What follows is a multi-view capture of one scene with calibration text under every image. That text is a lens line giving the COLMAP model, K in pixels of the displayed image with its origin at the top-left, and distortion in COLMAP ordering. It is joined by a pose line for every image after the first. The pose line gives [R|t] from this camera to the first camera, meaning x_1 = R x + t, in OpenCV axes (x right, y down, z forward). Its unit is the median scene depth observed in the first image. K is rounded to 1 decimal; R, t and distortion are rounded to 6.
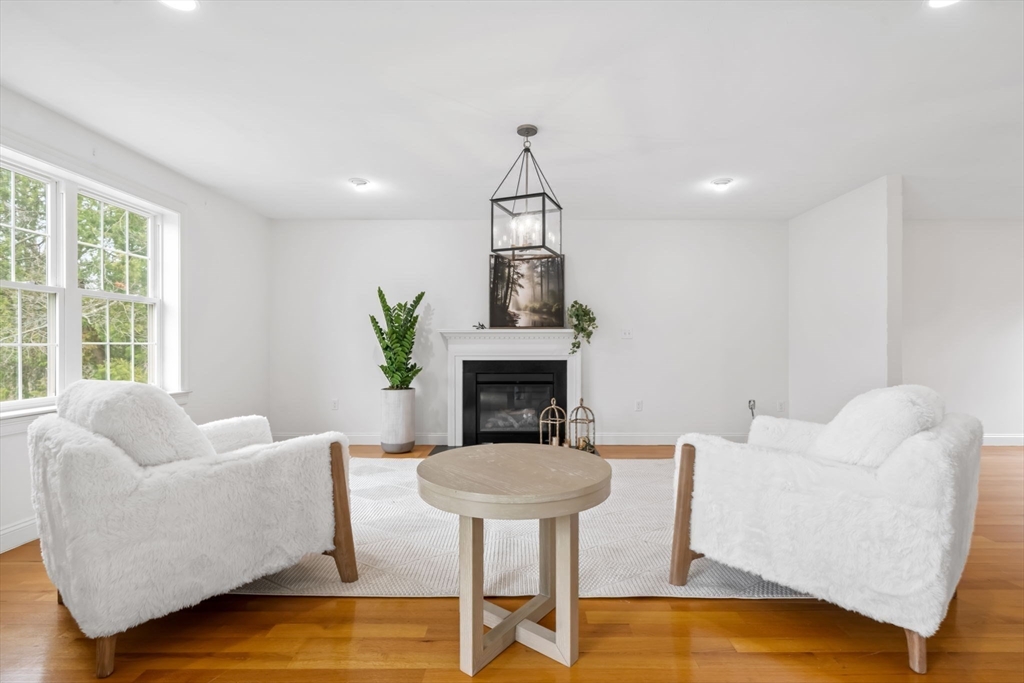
lens RADIAL K [[457.8, 0, 512.4], [0, 457.8, 345.8], [0, 0, 1]] dist [-0.000438, 0.000223]
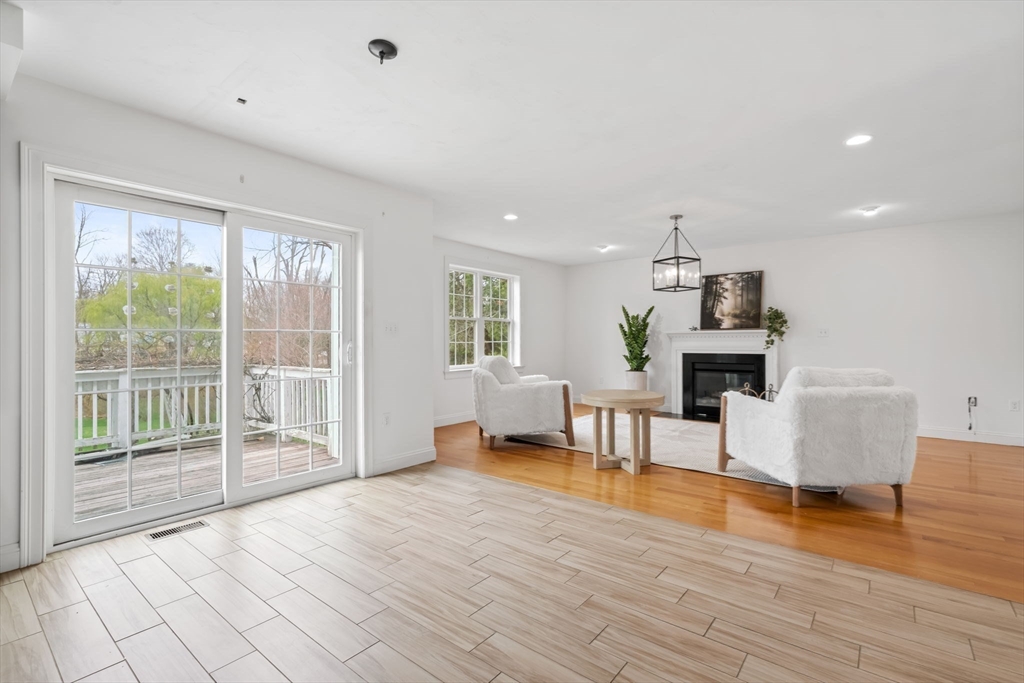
lens RADIAL K [[470.0, 0, 513.1], [0, 470.0, 327.2], [0, 0, 1]] dist [0.030373, 0.000139]
pose [[0.776505, -0.020960, -0.629762, 0.418171], [0.002106, 0.999527, -0.030671, -0.004285], [0.630108, 0.022490, 0.776182, -0.470088]]
